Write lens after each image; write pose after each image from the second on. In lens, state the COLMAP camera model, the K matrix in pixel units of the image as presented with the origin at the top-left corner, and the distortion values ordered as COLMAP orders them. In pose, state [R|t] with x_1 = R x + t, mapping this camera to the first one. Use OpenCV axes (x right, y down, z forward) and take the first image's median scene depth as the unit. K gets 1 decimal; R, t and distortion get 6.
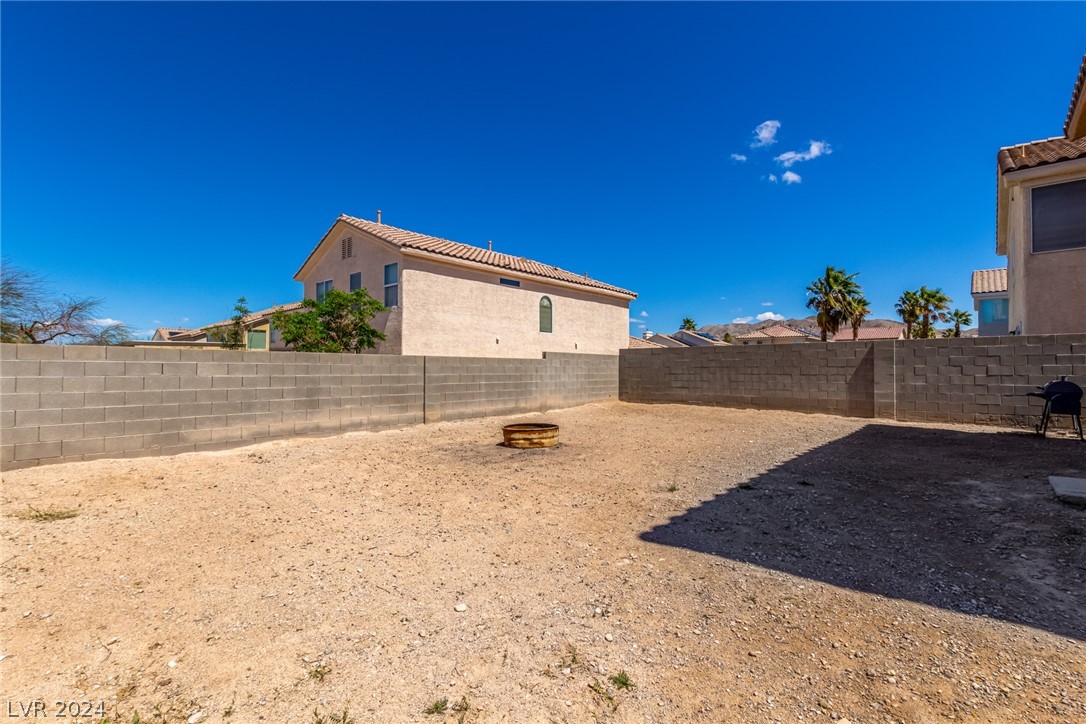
lens RADIAL K [[494.4, 0, 543.3], [0, 494.4, 365.1], [0, 0, 1]] dist [0.001363, 0.000567]
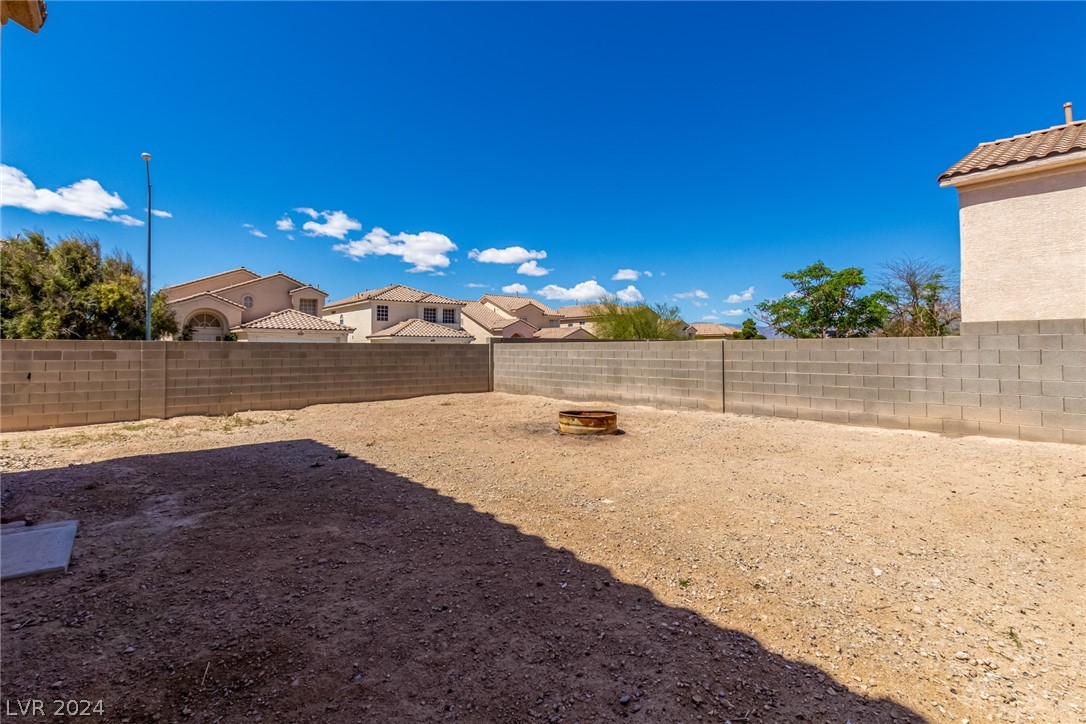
lens RADIAL K [[494.4, 0, 542.8], [0, 494.4, 356.5], [0, 0, 1]] dist [0.001363, 0.000567]
pose [[-0.129210, 0.011438, -0.991551, 0.791272], [0.010116, 0.999897, 0.010216, -0.001032], [0.991566, -0.008711, -0.129313, 0.845310]]
